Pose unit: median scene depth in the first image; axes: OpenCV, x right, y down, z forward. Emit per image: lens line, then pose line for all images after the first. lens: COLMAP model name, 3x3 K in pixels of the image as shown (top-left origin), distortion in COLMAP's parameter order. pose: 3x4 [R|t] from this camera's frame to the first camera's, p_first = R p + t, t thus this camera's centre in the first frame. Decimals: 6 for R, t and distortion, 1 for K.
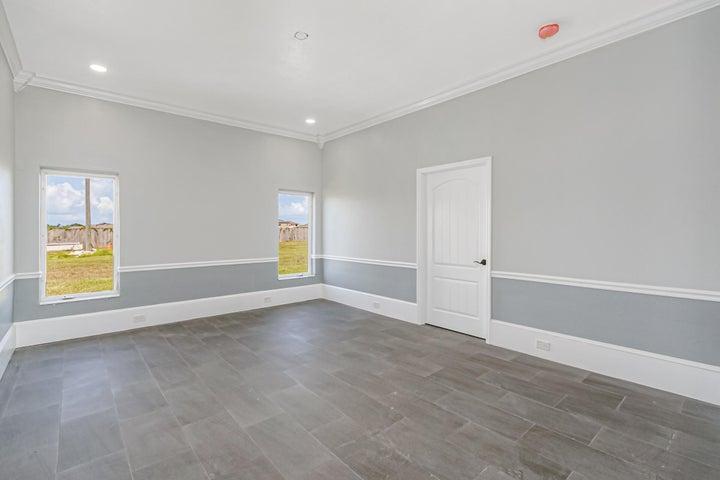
lens RADIAL K [[334.7, 0, 356.3], [0, 334.7, 228.5], [0, 0, 1]] dist [0.000292, -0.000246]
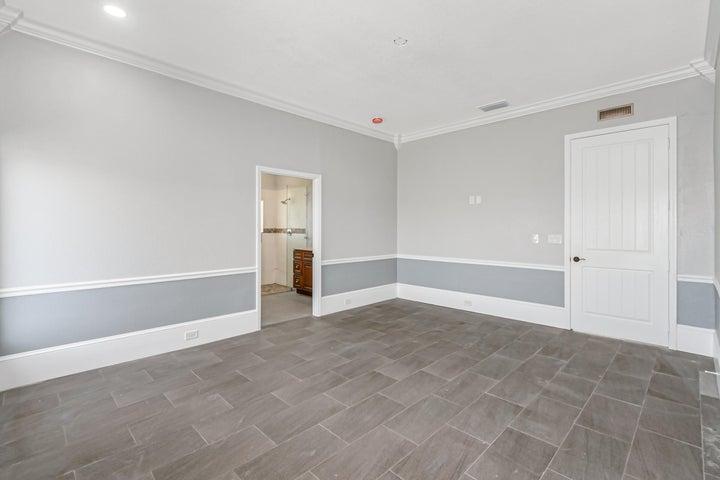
lens RADIAL K [[334.7, 0, 356.3], [0, 334.7, 228.5], [0, 0, 1]] dist [0.000292, -0.000246]
pose [[-0.083313, -0.001264, 0.996523, -0.847855], [-0.006236, 0.999980, 0.000747, -0.002862], [-0.996504, -0.006152, -0.083319, 0.883475]]
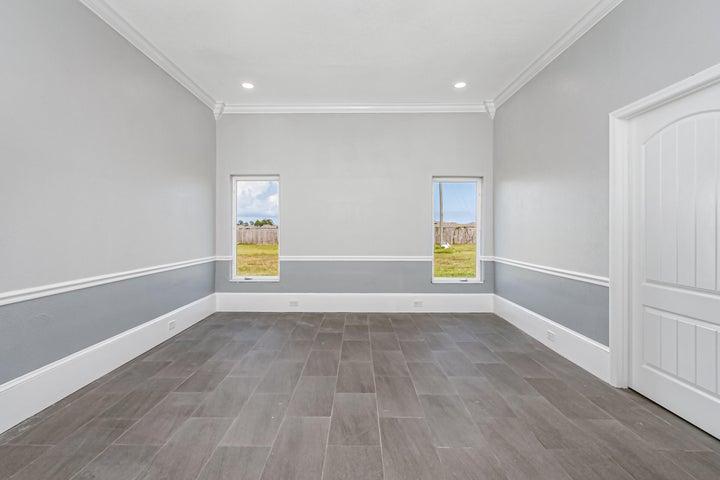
lens RADIAL K [[340.1, 0, 351.6], [0, 340.1, 228.0], [0, 0, 1]] dist [0.001304, 0.000121]
pose [[0.749224, -0.002534, -0.662312, 0.259727], [0.000554, 0.999995, -0.003199, 0.023963], [0.662316, 0.002030, 0.749221, 0.301953]]
